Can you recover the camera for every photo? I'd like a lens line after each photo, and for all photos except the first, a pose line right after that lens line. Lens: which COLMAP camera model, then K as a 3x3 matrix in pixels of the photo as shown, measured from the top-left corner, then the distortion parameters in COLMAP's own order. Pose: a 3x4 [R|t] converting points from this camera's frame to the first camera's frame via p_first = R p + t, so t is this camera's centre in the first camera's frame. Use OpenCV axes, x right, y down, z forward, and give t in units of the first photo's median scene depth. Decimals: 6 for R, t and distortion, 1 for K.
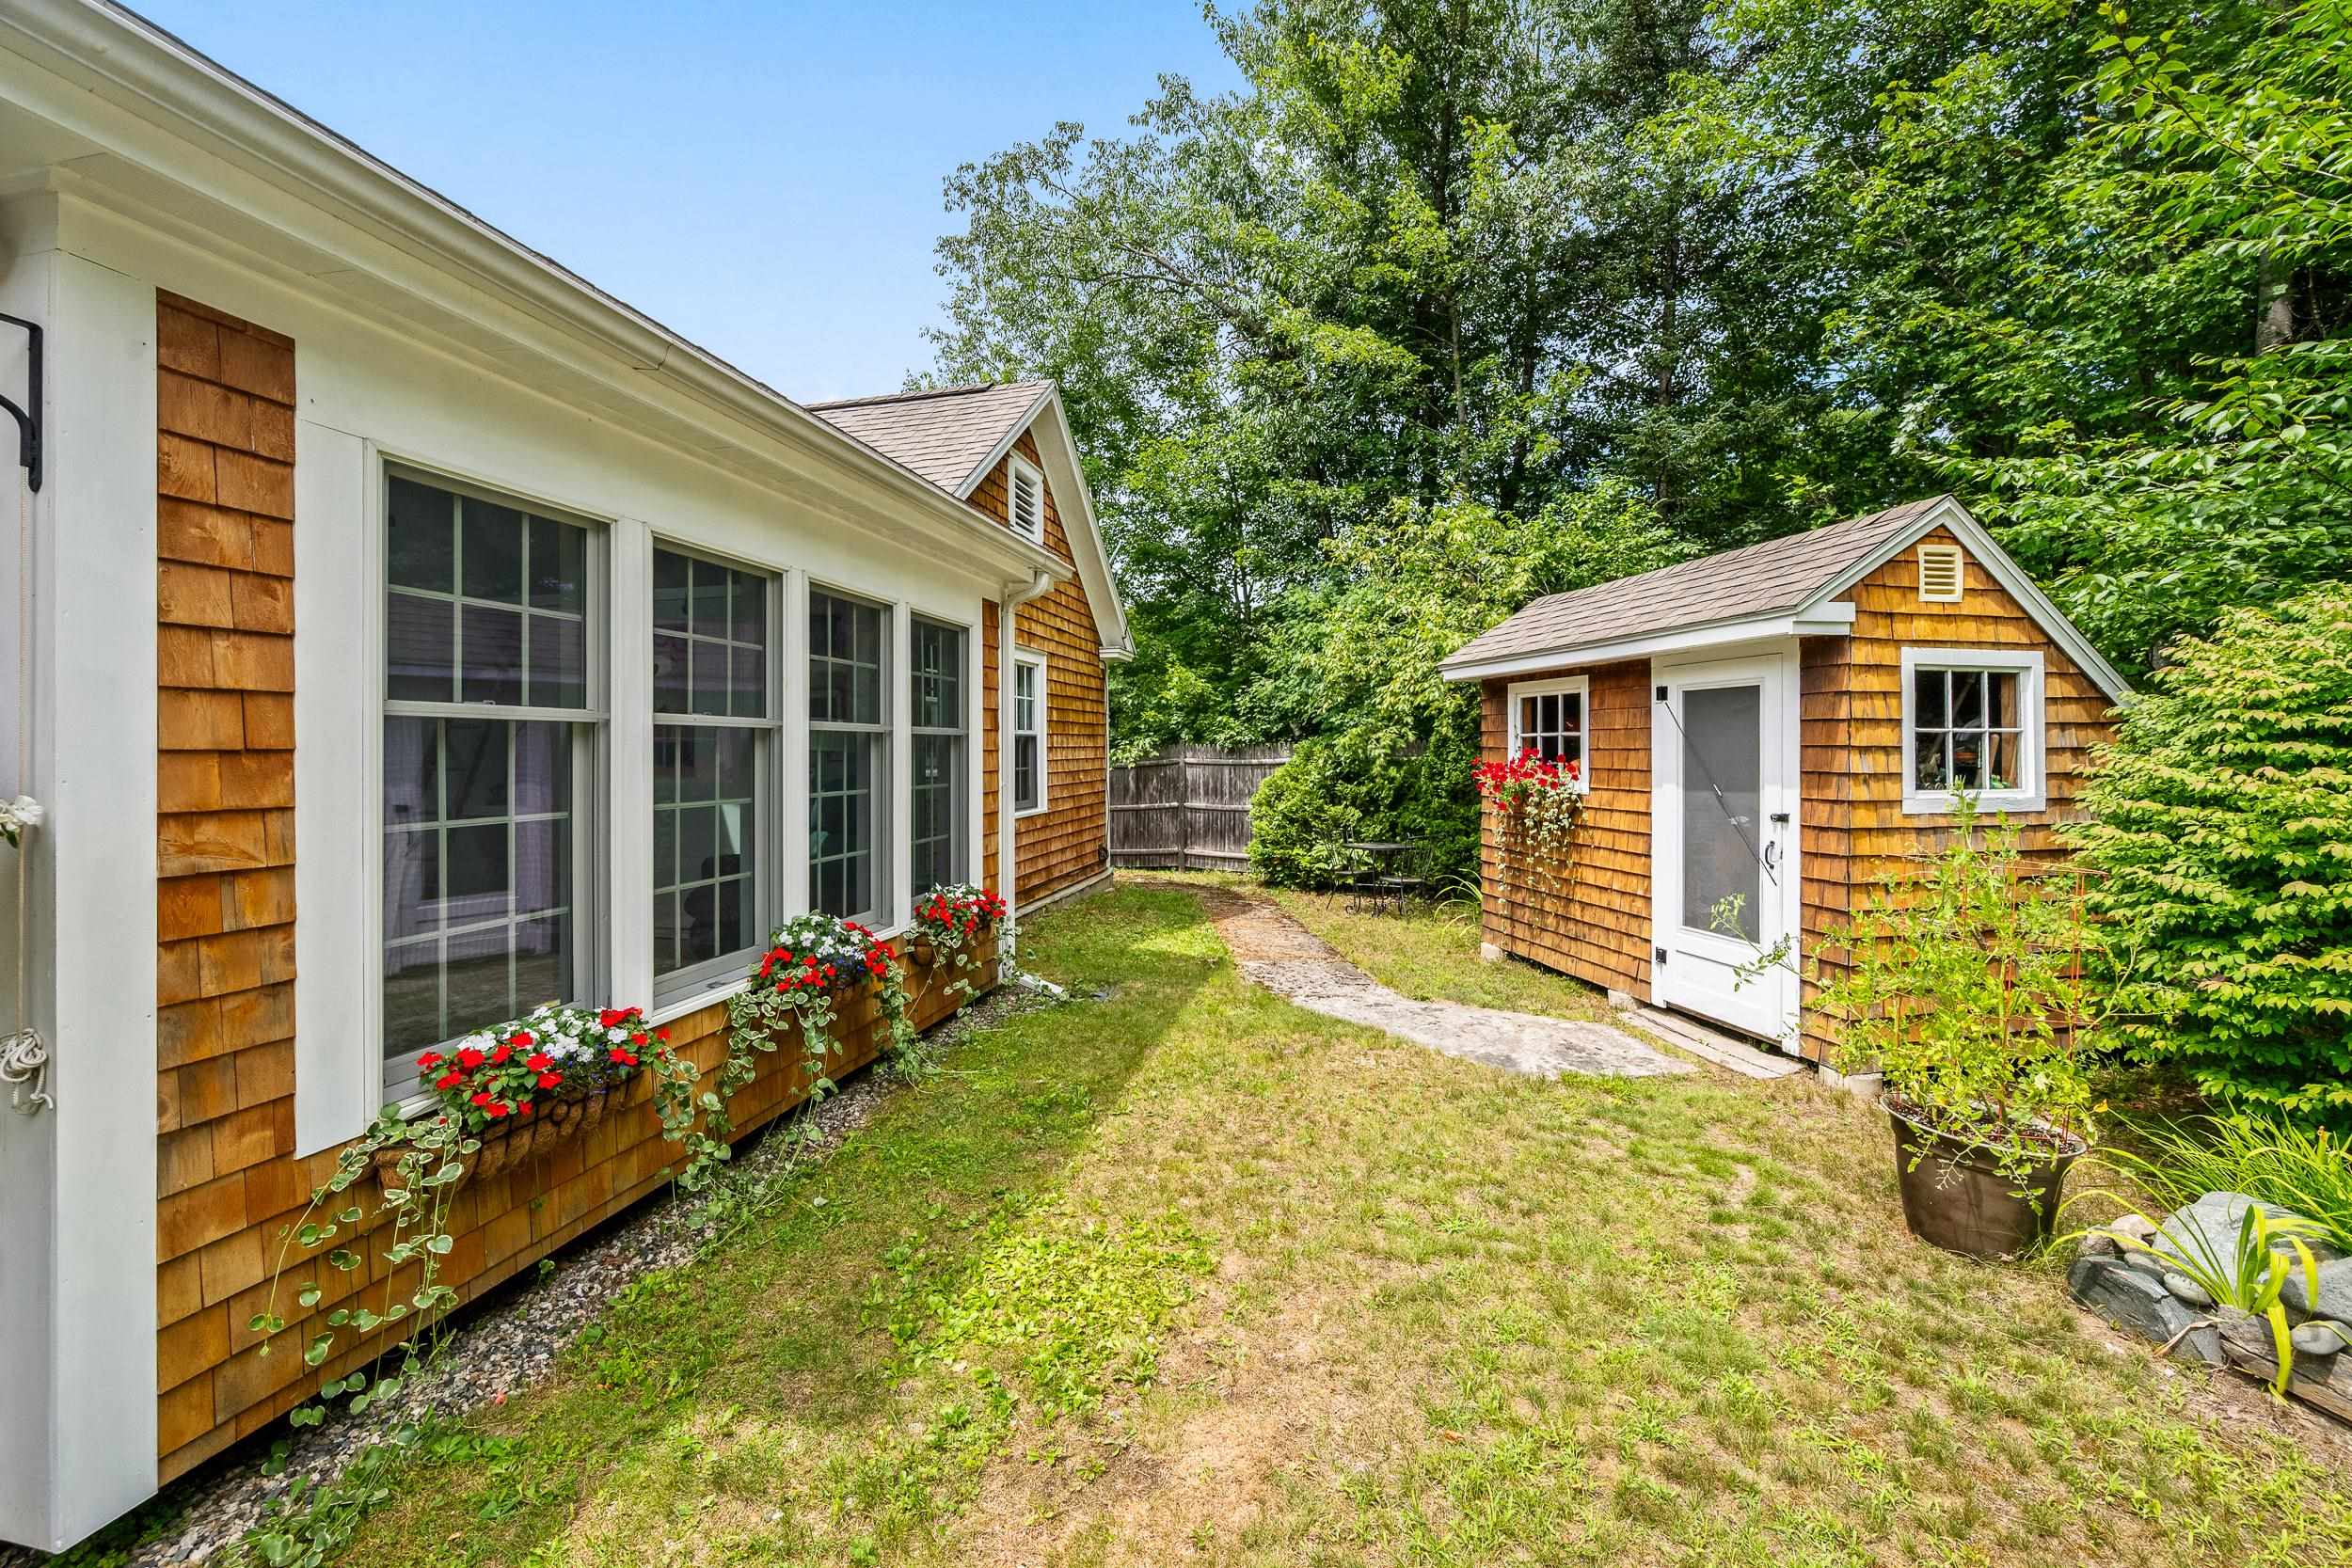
lens RADIAL K [[930.6, 0, 1182.5], [0, 930.6, 755.5], [0, 0, 1]] dist [-0.001004, -0.000098]
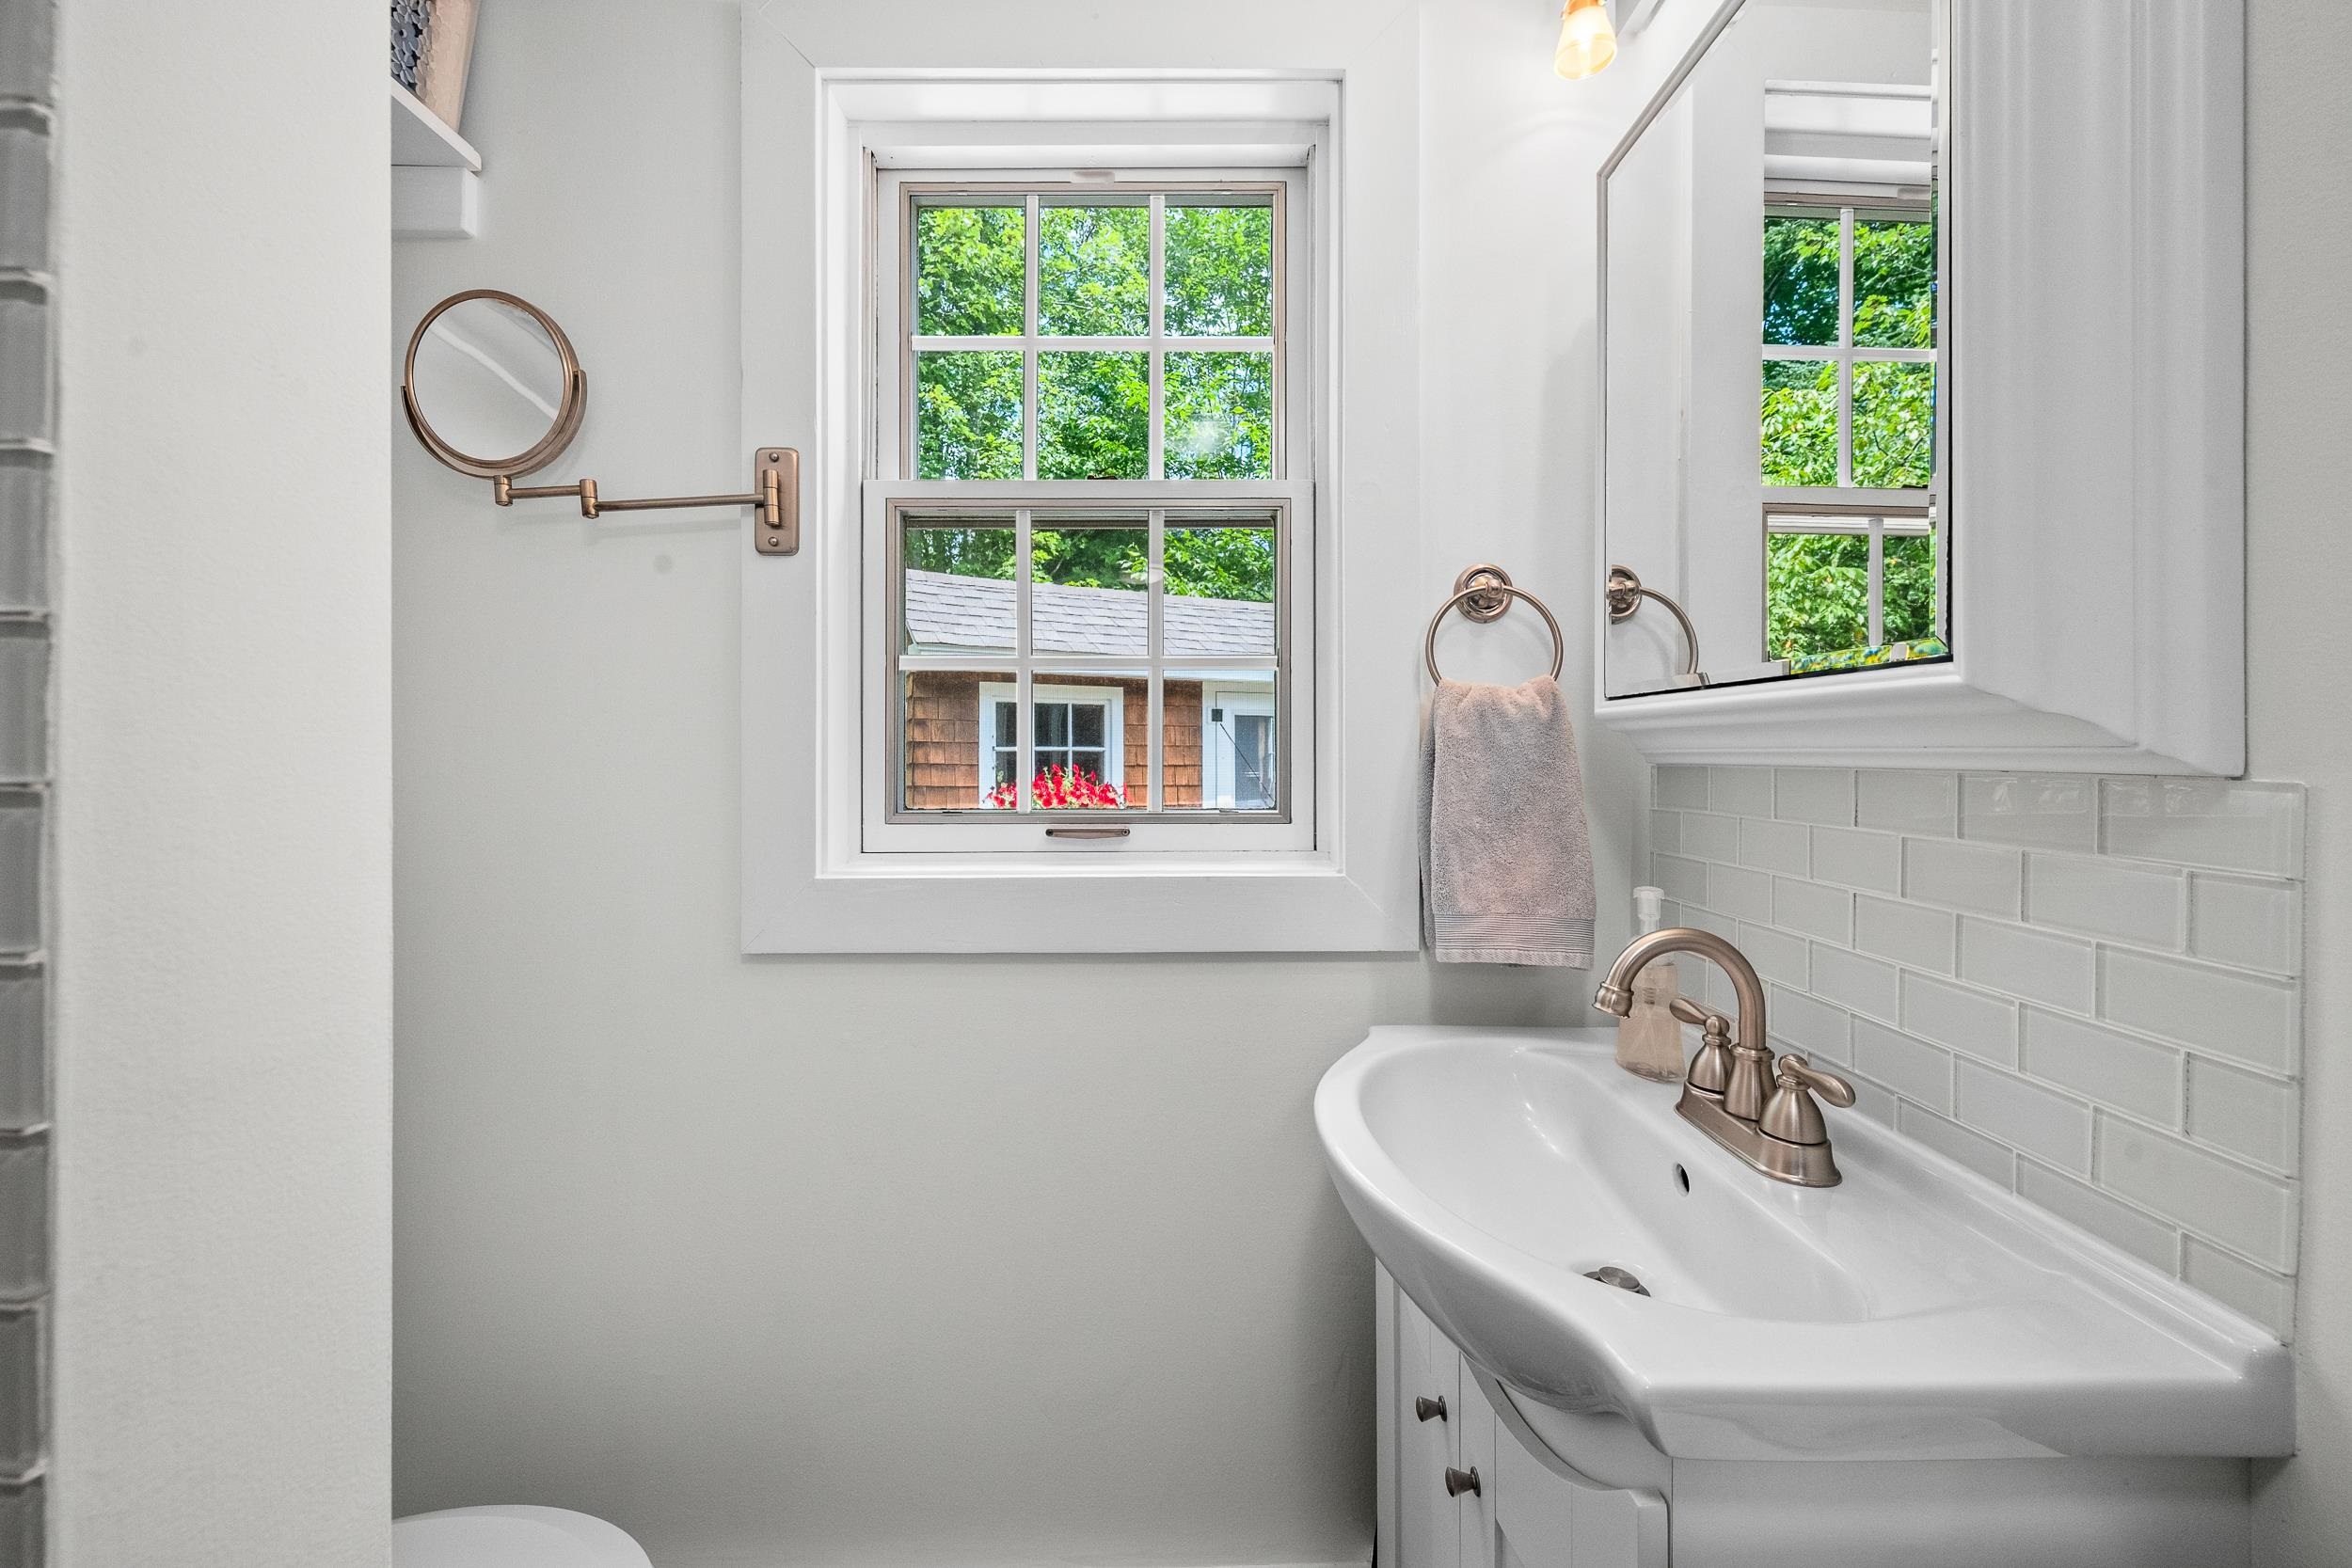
lens RADIAL K [[930.6, 0, 1182.5], [0, 930.6, 755.5], [0, 0, 1]] dist [-0.001004, -0.000098]
pose [[-0.247350, 0.004935, 0.968914, -0.502869], [0.008083, 0.999963, -0.003030, -0.013810], [-0.968892, 0.007082, -0.247381, 1.190061]]
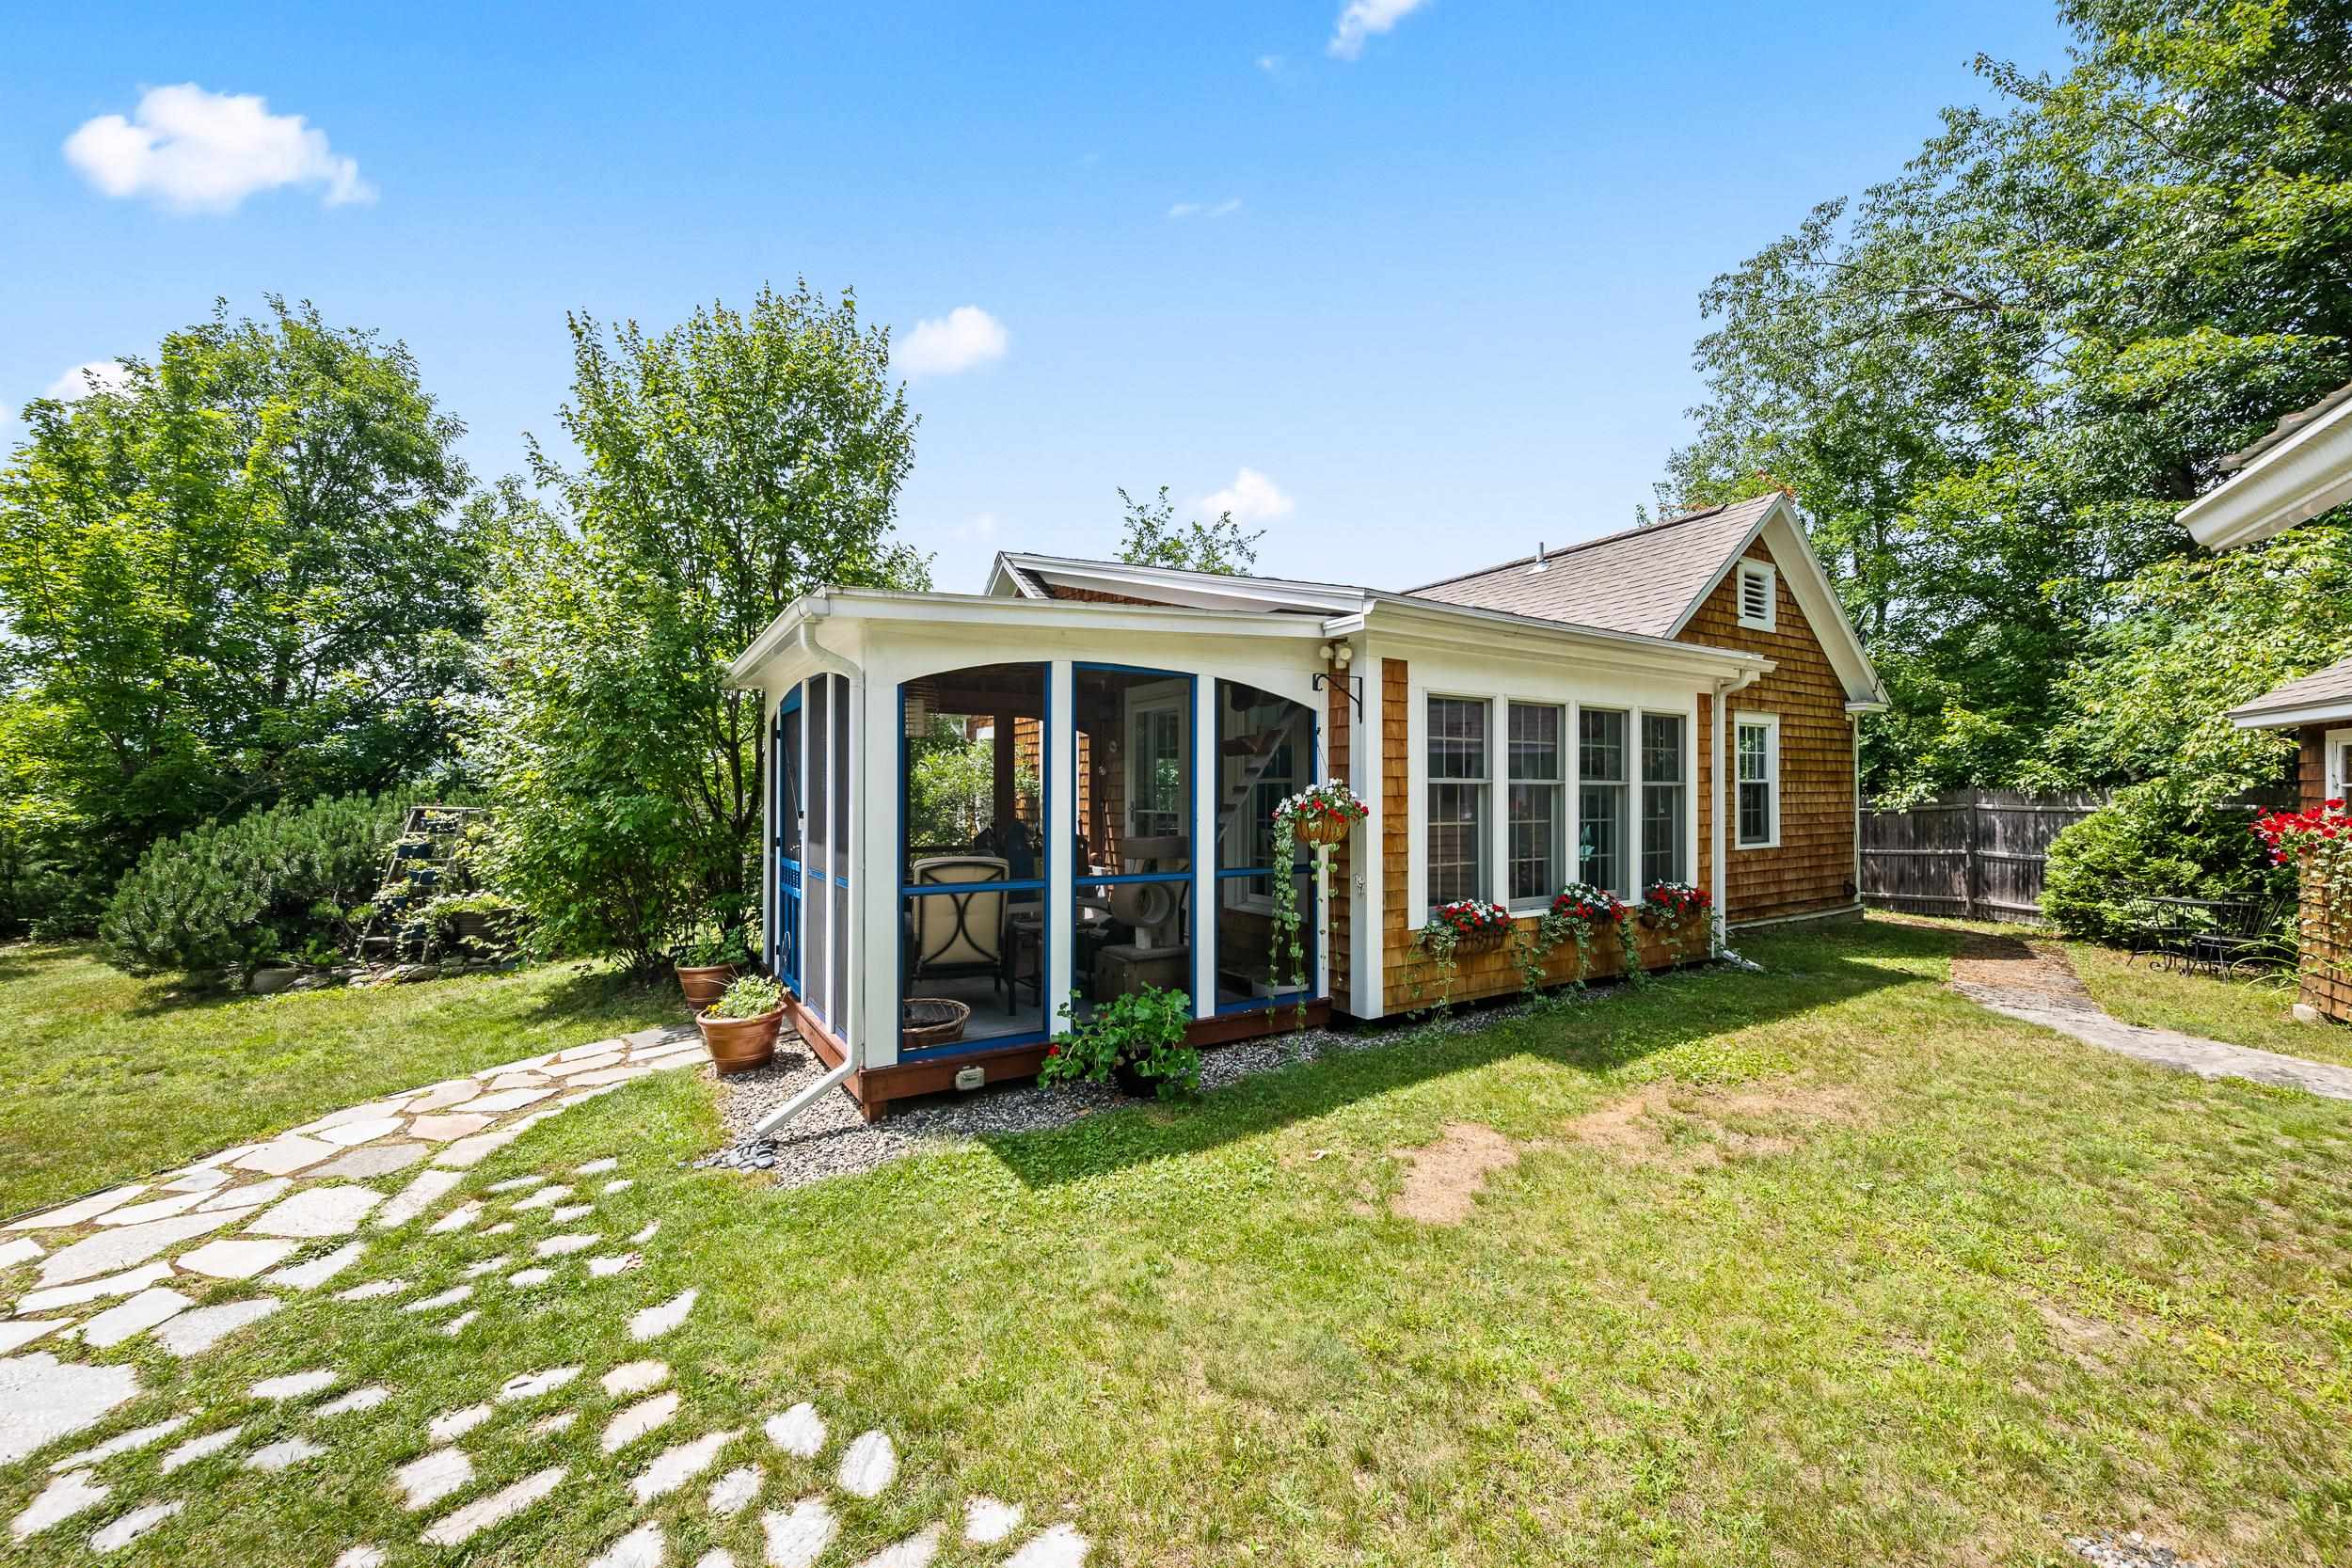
lens RADIAL K [[922.3, 0, 1183.9], [0, 922.3, 780.6], [0, 0, 1]] dist [-0.000075, -0.000027]
pose [[0.706691, -0.001757, -0.707520, 0.222640], [-0.009441, 0.999884, -0.011913, -0.004299], [0.707460, 0.015099, 0.706593, -0.557867]]
